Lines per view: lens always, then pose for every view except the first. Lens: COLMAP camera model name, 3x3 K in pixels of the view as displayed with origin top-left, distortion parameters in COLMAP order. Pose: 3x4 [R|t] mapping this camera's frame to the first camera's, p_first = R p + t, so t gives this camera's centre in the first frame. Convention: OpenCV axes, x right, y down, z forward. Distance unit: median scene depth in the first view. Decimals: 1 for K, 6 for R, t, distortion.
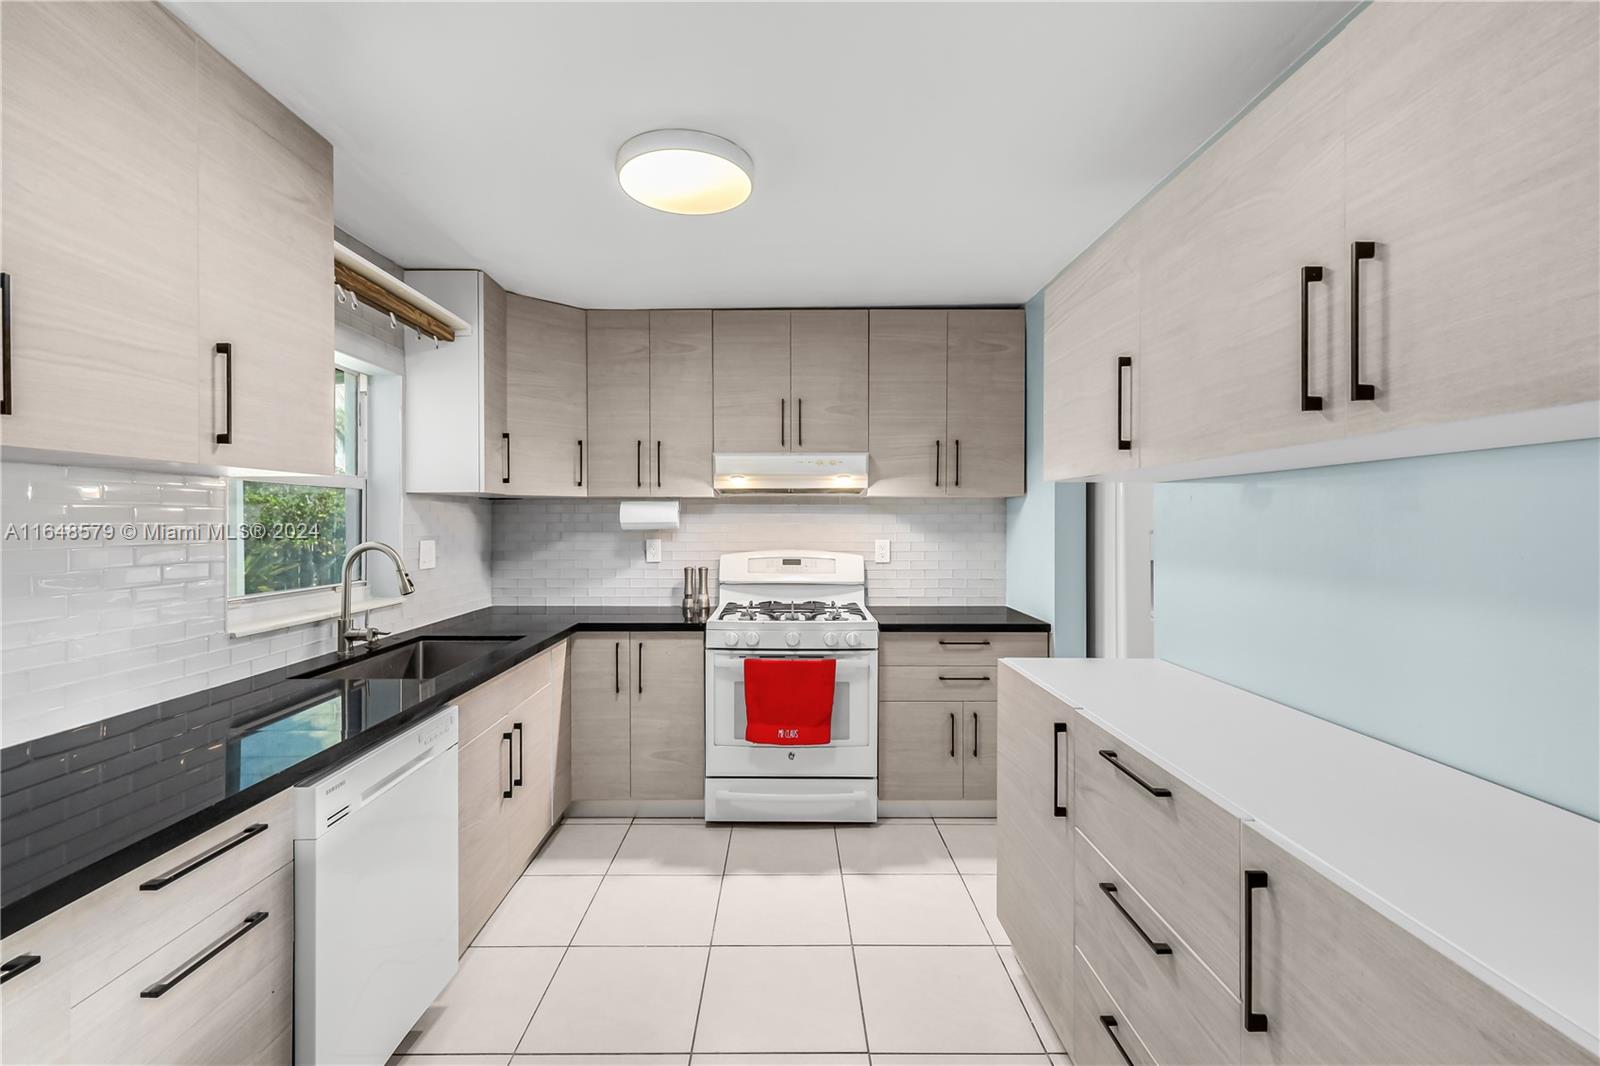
lens RADIAL K [[692.9, 0, 800.0], [0, 692.9, 533.0], [0, 0, 1]] dist [-0.000722, 0.000013]
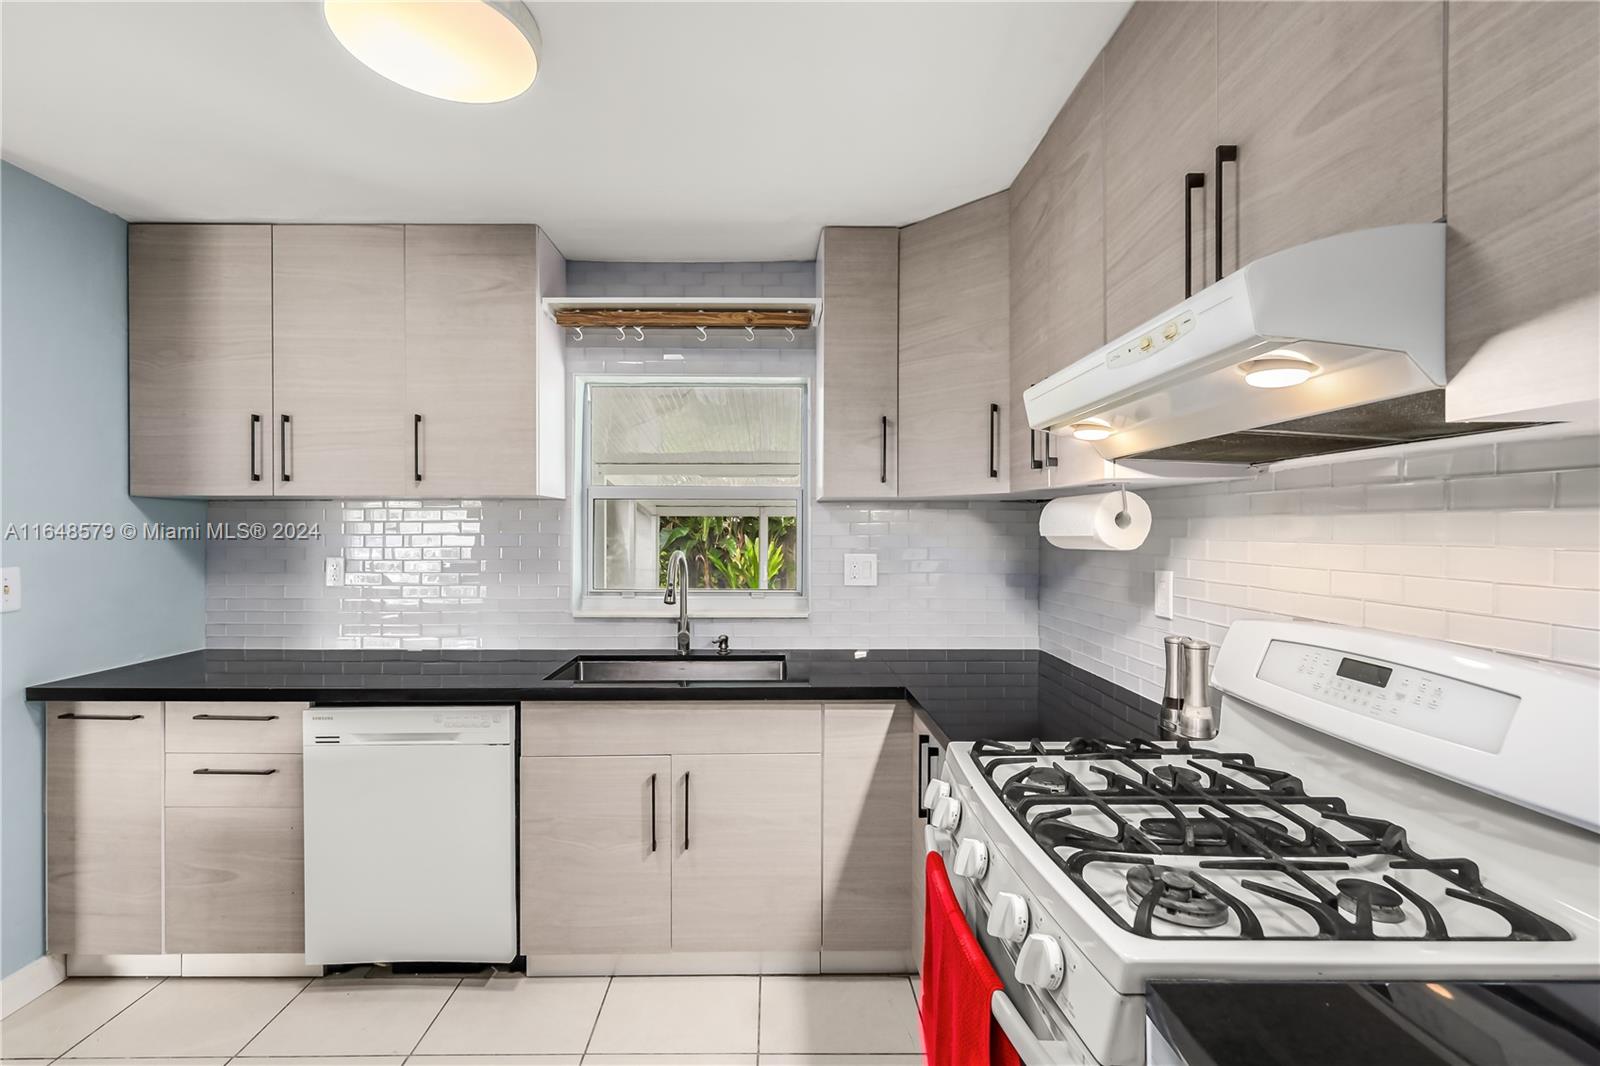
lens RADIAL K [[717.6, 0, 800.0], [0, 717.6, 533.0], [0, 0, 1]] dist [-0.000793, 0.000045]
pose [[-0.006494, 0.007693, -0.999949, 0.369611], [-0.018271, 0.999803, 0.007810, -0.020330], [0.999812, 0.018321, -0.006352, 0.920867]]
